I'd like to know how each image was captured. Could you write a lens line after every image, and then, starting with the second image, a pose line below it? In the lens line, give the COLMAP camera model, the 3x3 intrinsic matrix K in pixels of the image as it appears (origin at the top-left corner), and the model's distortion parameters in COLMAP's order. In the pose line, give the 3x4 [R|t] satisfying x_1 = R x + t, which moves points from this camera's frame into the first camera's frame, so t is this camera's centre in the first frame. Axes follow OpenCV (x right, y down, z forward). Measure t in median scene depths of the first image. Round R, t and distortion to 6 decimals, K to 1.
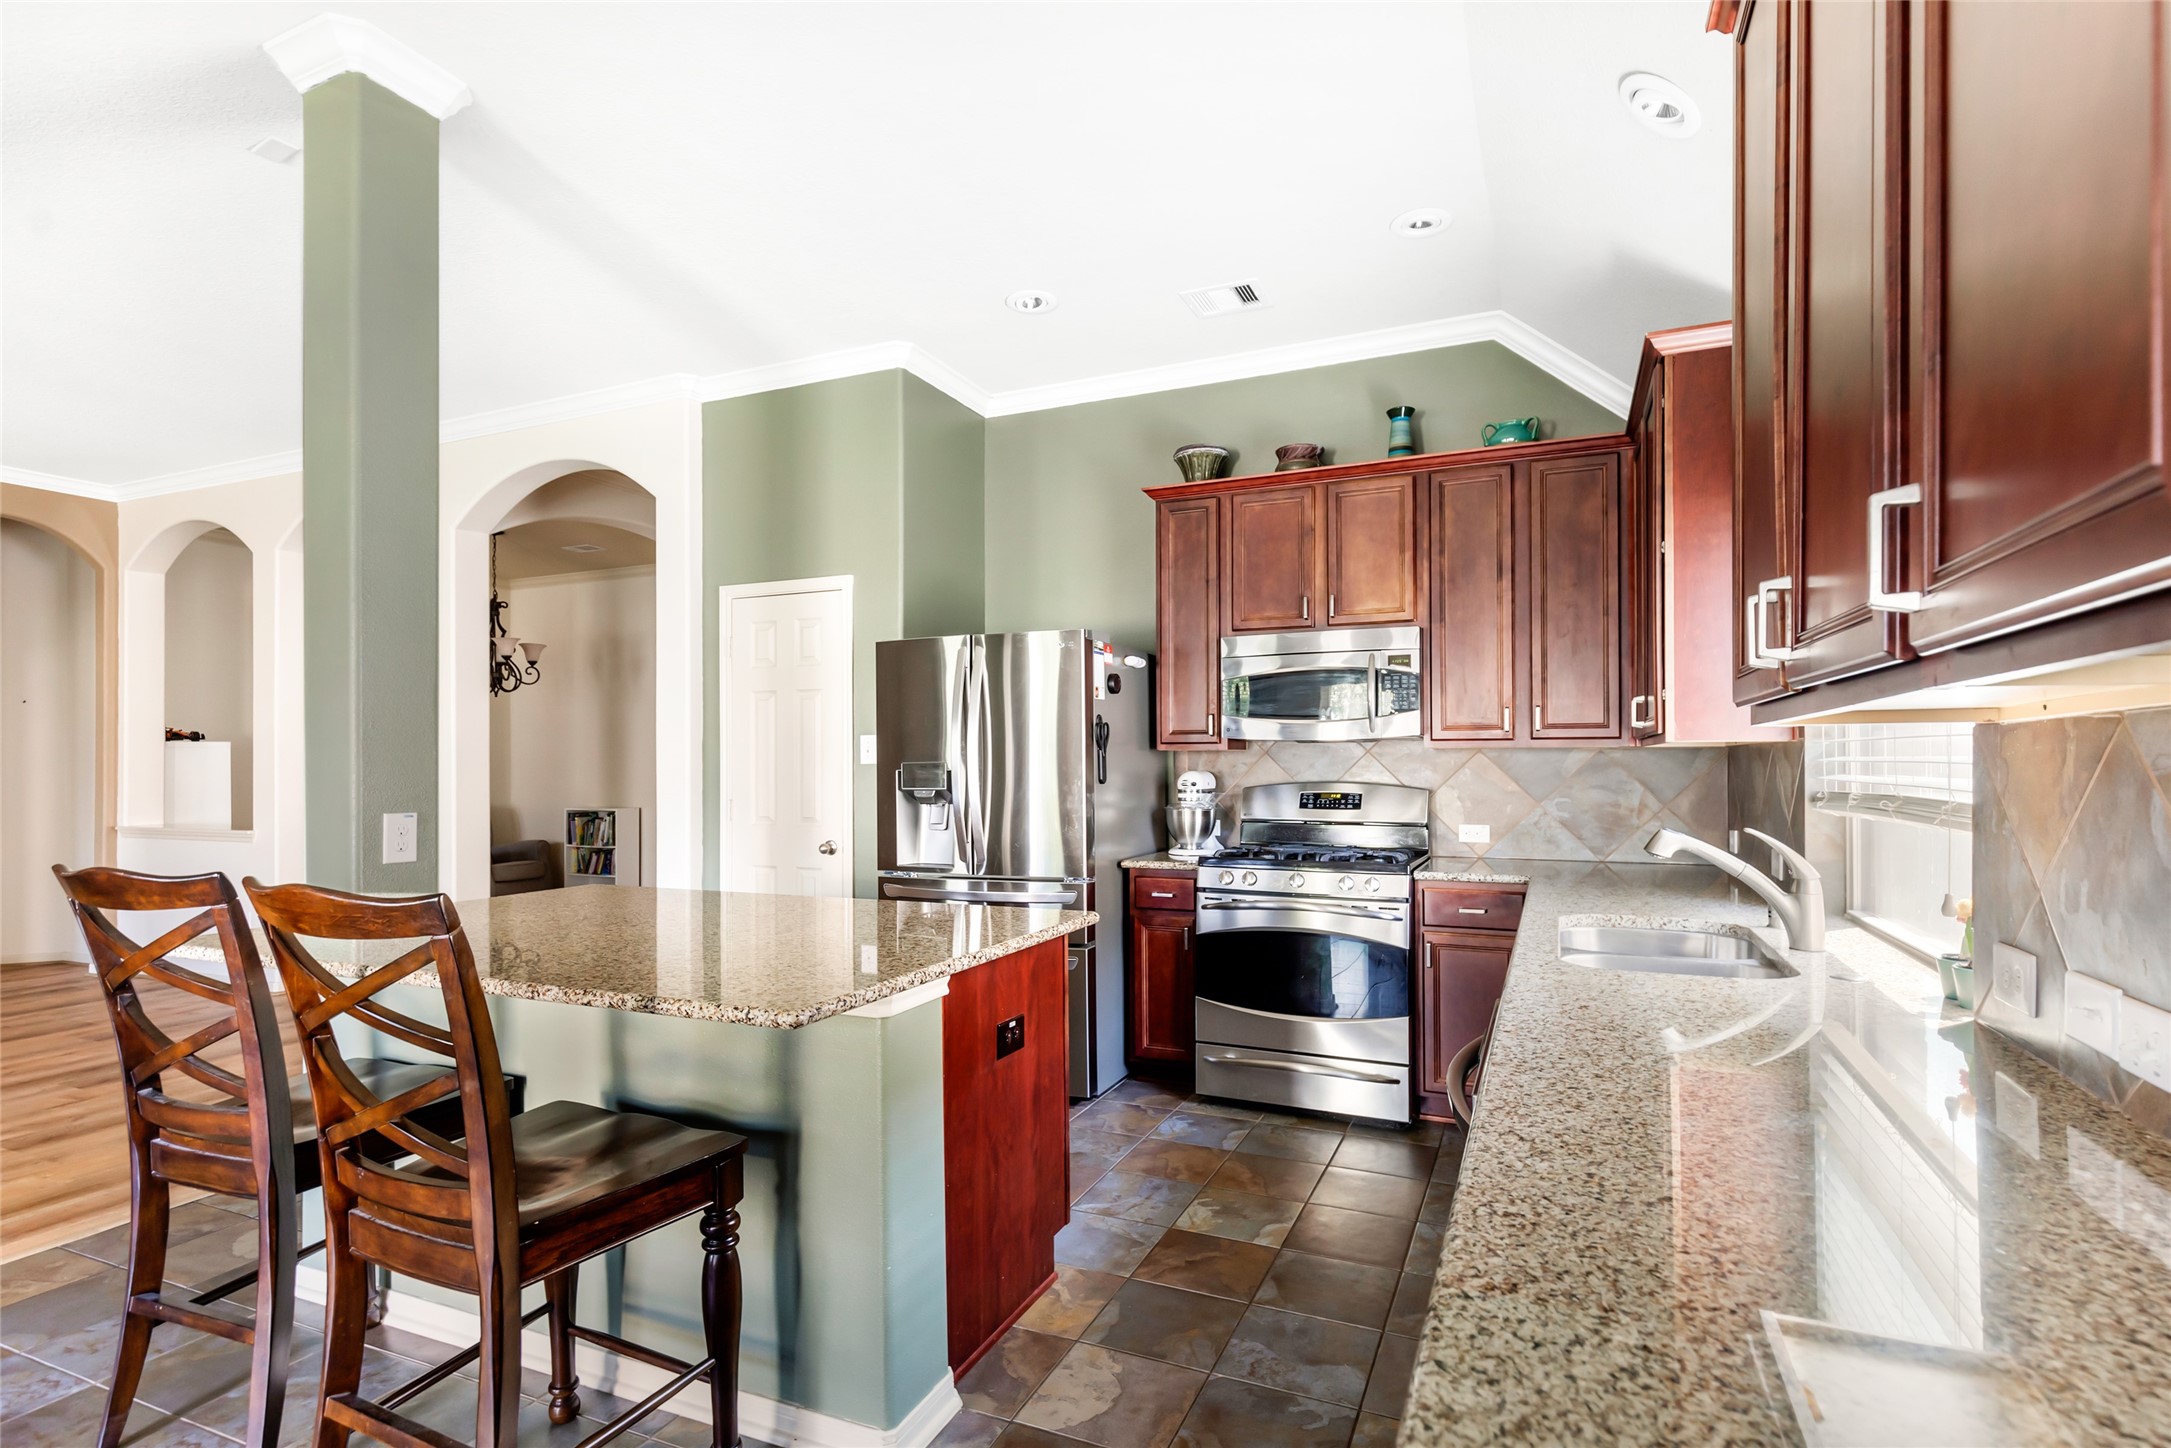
lens RADIAL K [[1029.4, 0, 1103.9], [0, 1029.4, 742.5], [0, 0, 1]] dist [0.003101, 0.000971]
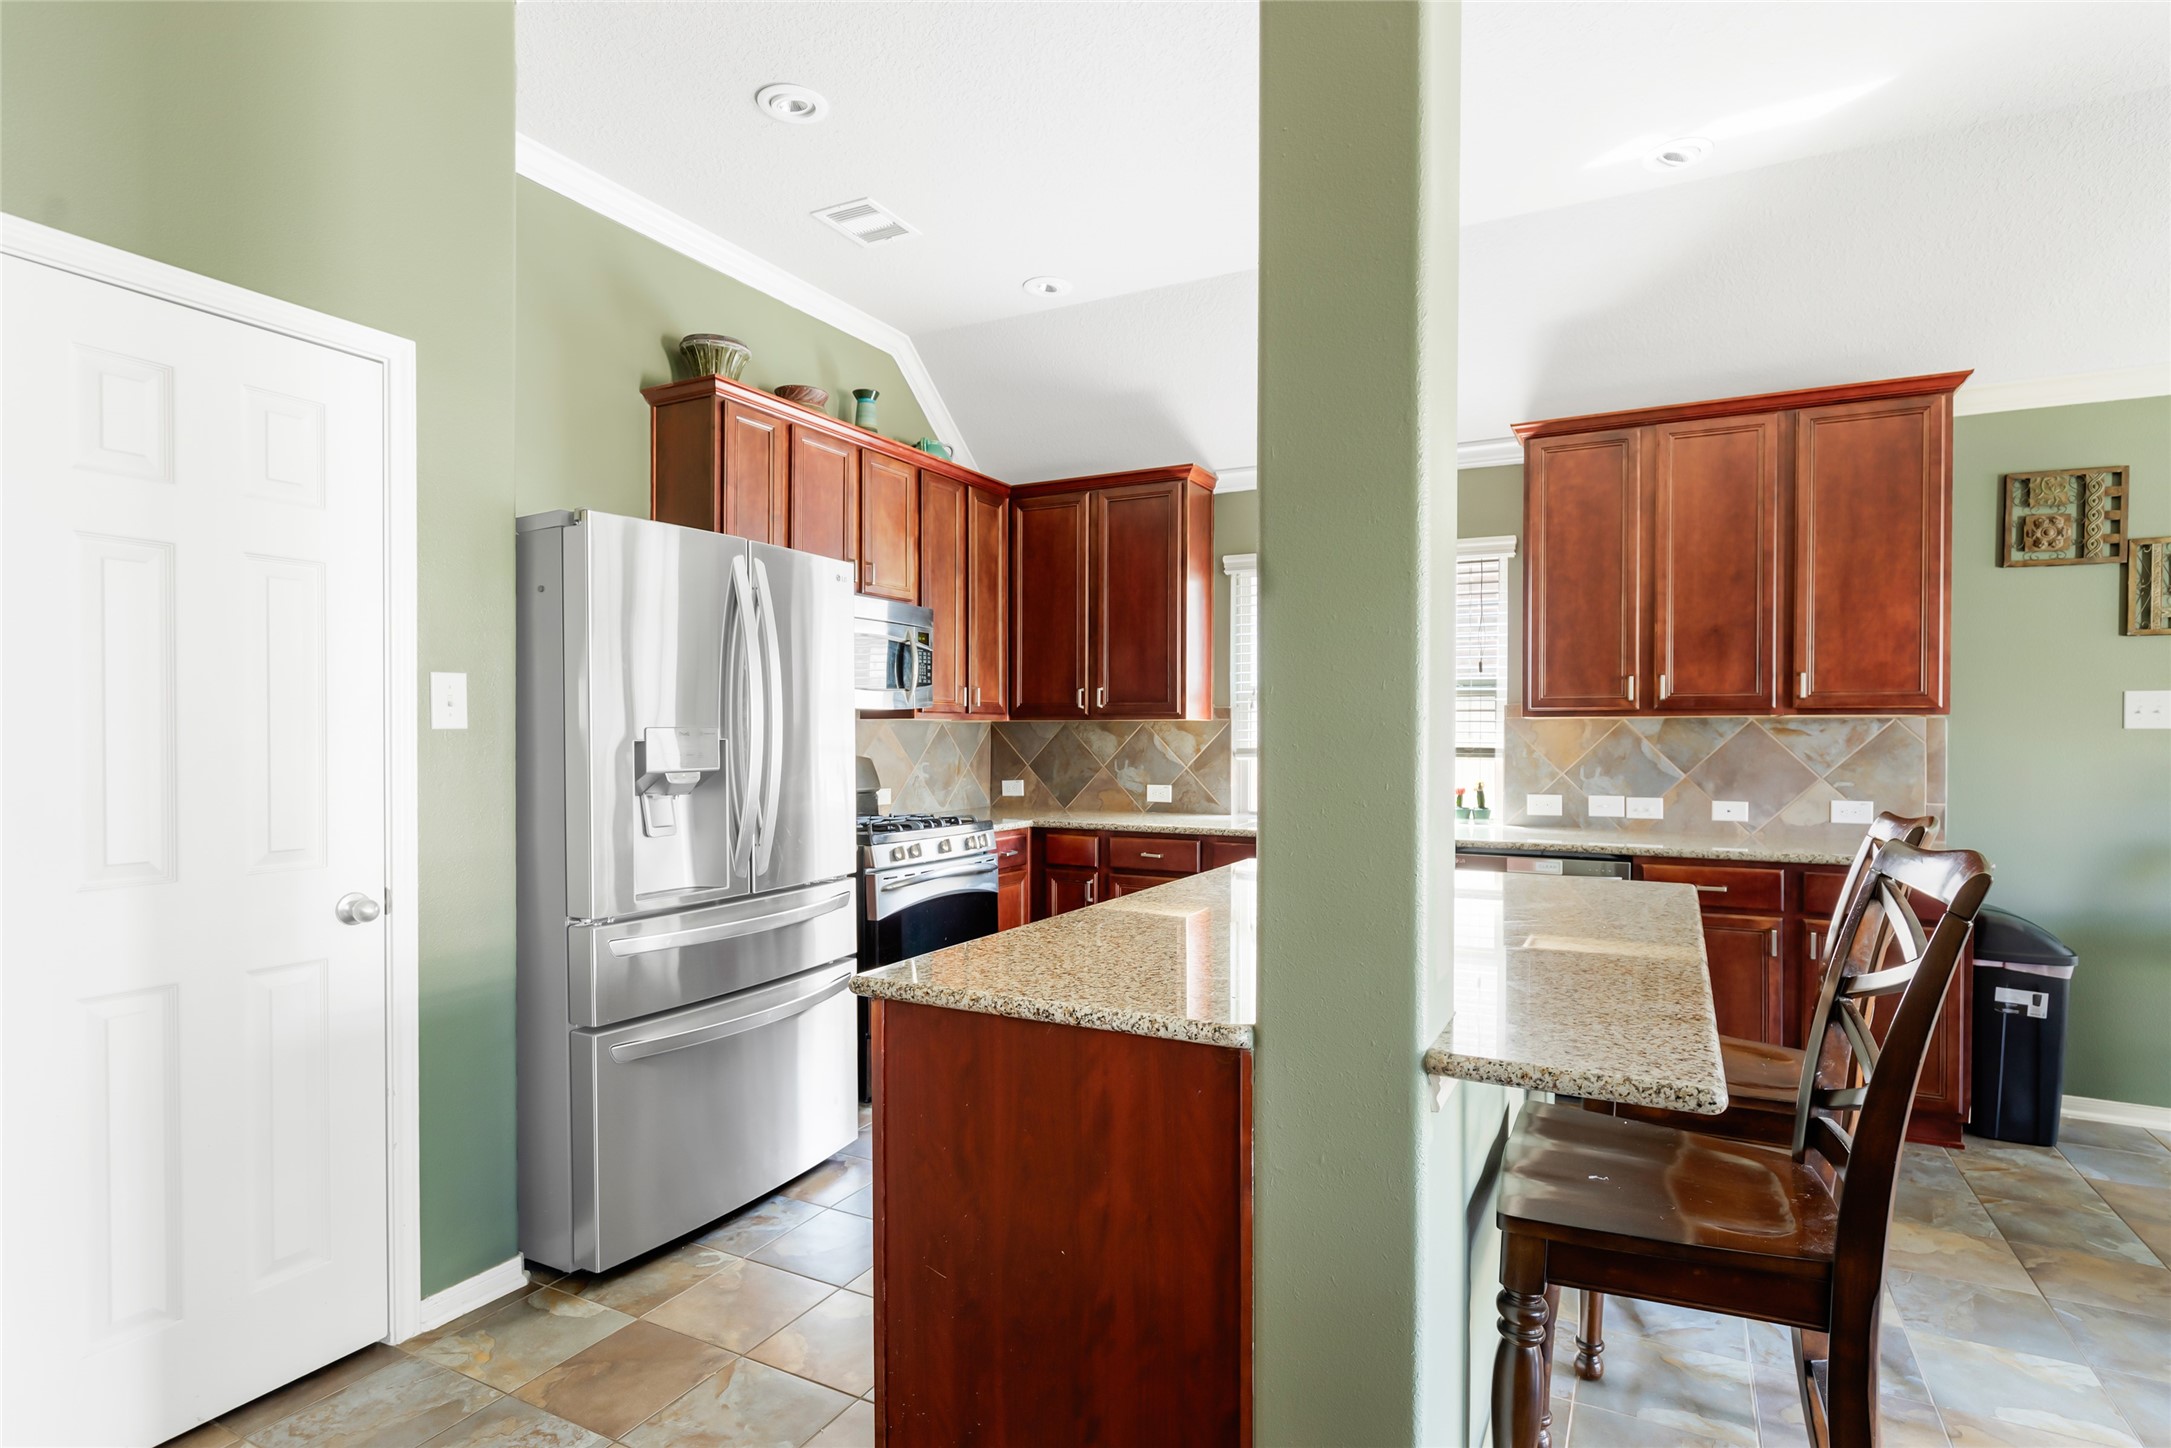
lens RADIAL K [[1088.9, 0, 1109.7], [0, 1088.9, 740.0], [0, 0, 1]] dist [-0.000546, -0.000402]
pose [[0.074182, 0.000069, 0.997245, -0.727278], [-0.020544, 0.999788, 0.001459, 0.018414], [-0.997033, -0.020595, 0.074168, 0.623907]]
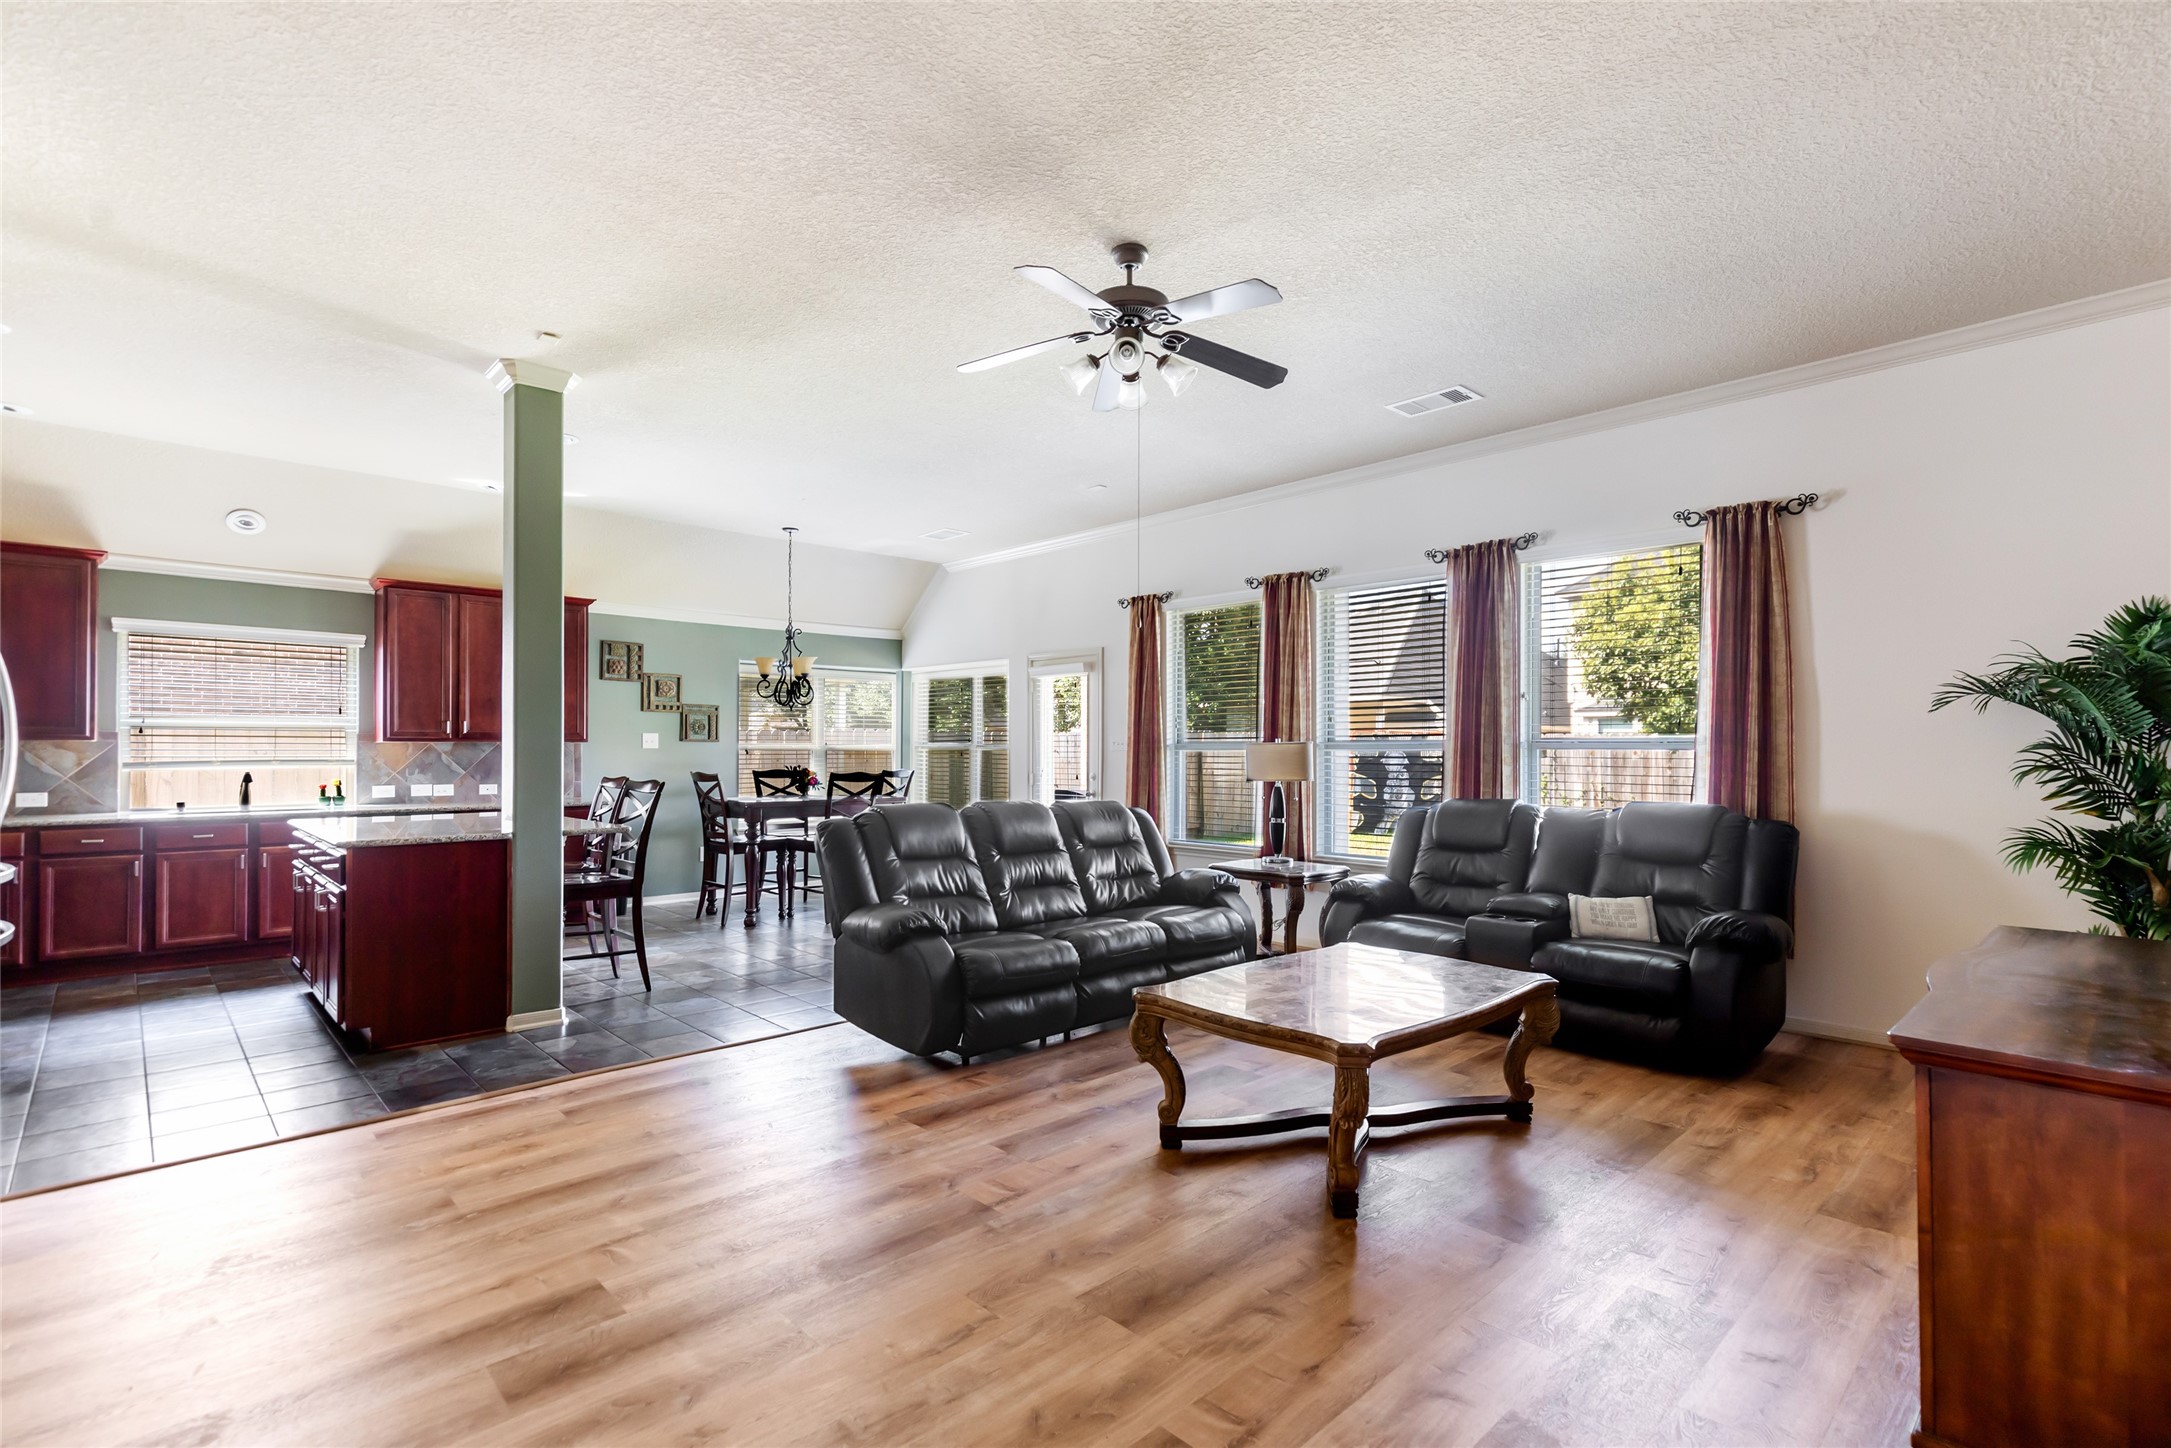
lens RADIAL K [[1029.4, 0, 1103.9], [0, 1029.4, 742.5], [0, 0, 1]] dist [0.003101, 0.000971]
pose [[-0.919451, 0.009508, 0.393090, -1.403463], [-0.000792, 0.999661, -0.026033, 0.034304], [-0.393204, -0.024247, -0.919132, 1.350069]]
